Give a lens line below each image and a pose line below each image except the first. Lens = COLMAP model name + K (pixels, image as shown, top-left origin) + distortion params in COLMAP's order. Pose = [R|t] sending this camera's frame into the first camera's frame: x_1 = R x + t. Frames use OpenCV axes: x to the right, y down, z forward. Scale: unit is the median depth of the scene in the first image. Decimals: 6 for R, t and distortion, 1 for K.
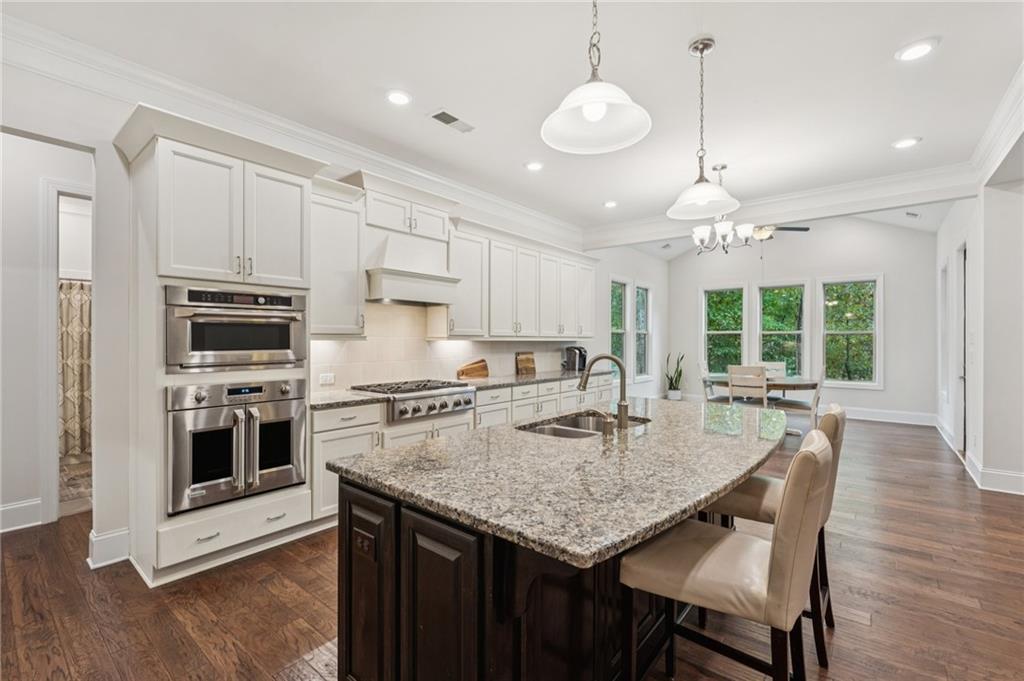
lens RADIAL K [[445.4, 0, 518.0], [0, 445.4, 336.5], [0, 0, 1]] dist [-0.006554, 0.001516]
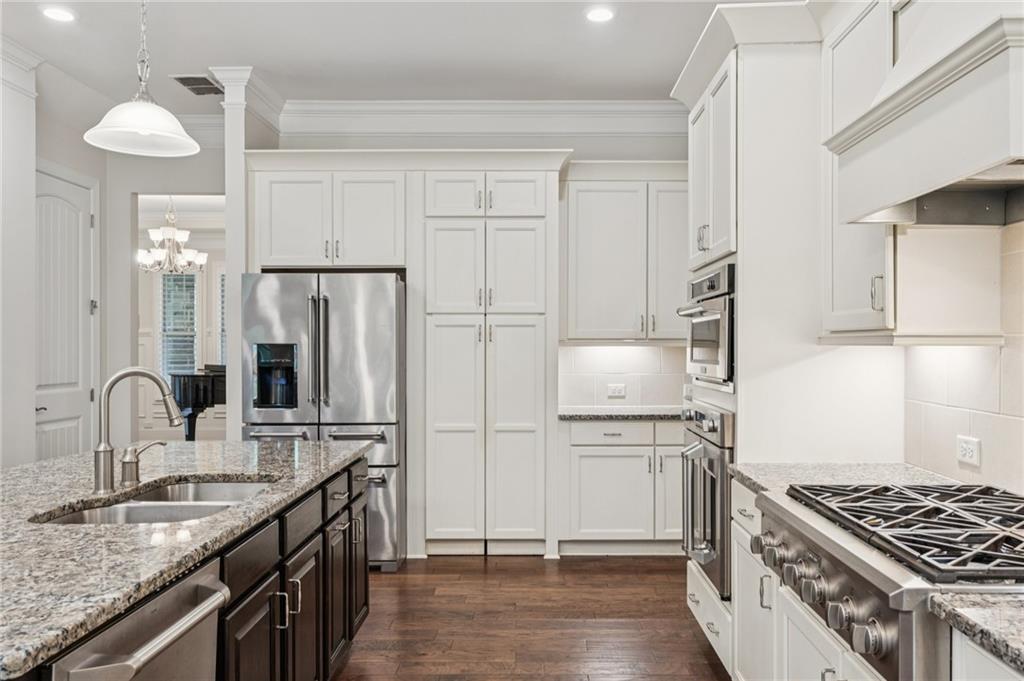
lens RADIAL K [[791.8, 0, 531.6], [0, 791.8, 345.5], [0, 0, 1]] dist [0.004494, 0.004491]
pose [[-0.778971, -0.000592, -0.627060, 0.226609], [0.003648, 0.999978, -0.005476, 0.008574], [0.627050, -0.006553, -0.778952, 1.092116]]
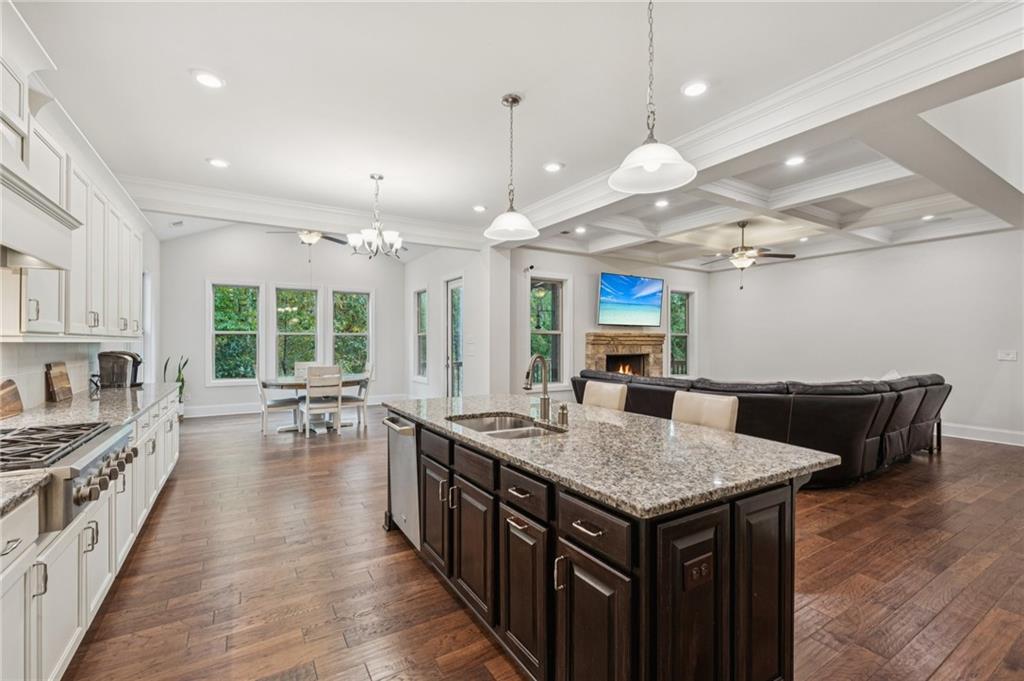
lens RADIAL K [[445.4, 0, 508.2], [0, 445.4, 341.7], [0, 0, 1]] dist [-0.006554, 0.001516]
pose [[0.332179, -0.002623, 0.943213, -0.433254], [-0.007264, 0.999959, 0.005339, 0.001521], [-0.943189, -0.008625, 0.332146, 0.352502]]
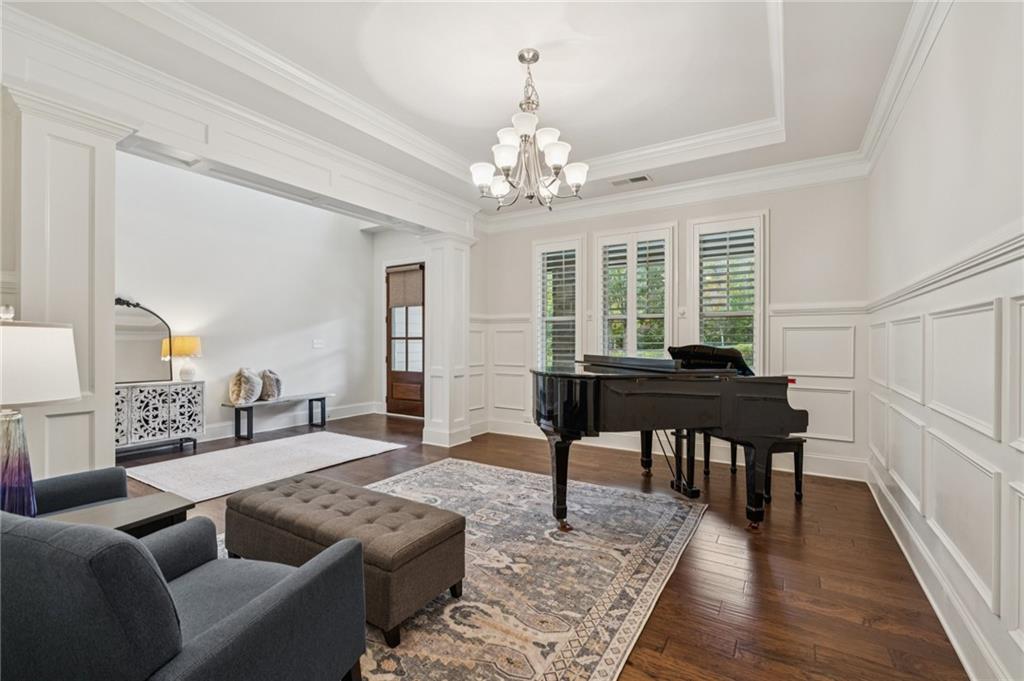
lens RADIAL K [[445.4, 0, 514.2], [0, 445.4, 339.5], [0, 0, 1]] dist [-0.006554, 0.001516]
pose [[-0.992539, -0.009393, -0.121562, -0.202354], [-0.008275, 0.999919, -0.009701, 0.024685], [0.121644, -0.008623, -0.992536, -0.336223]]
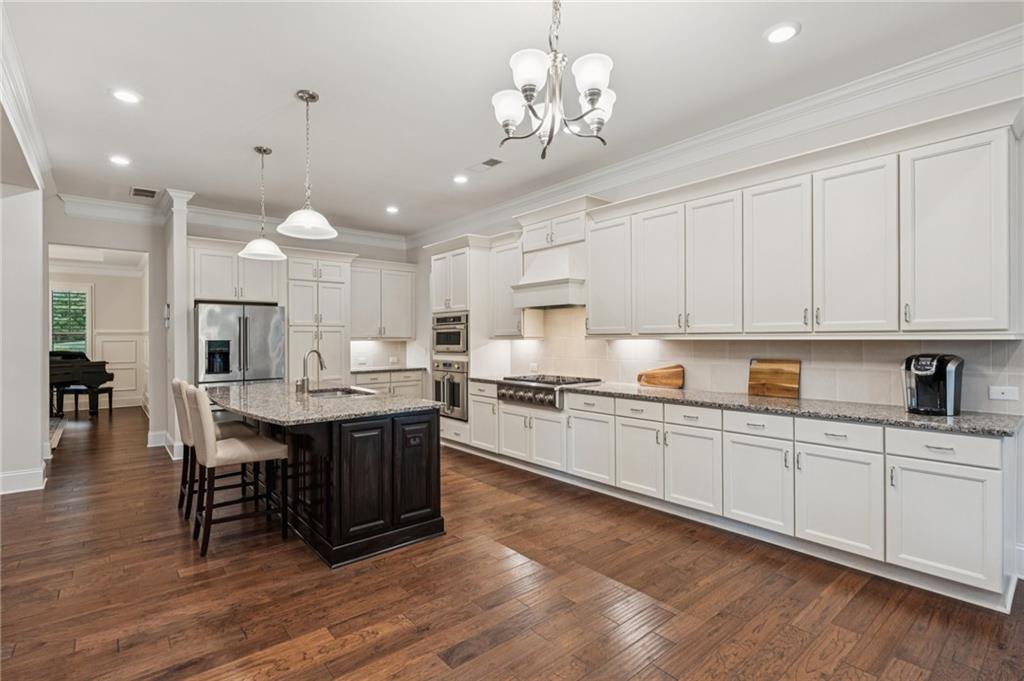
lens RADIAL K [[491.6, 0, 510.2], [0, 491.6, 338.4], [0, 0, 1]] dist [-0.003917, -0.001094]
pose [[-0.192795, -0.002514, -0.981236, 0.937795], [0.012207, 0.999913, -0.004960, 0.009074], [0.981163, -0.012935, -0.192748, 1.040873]]
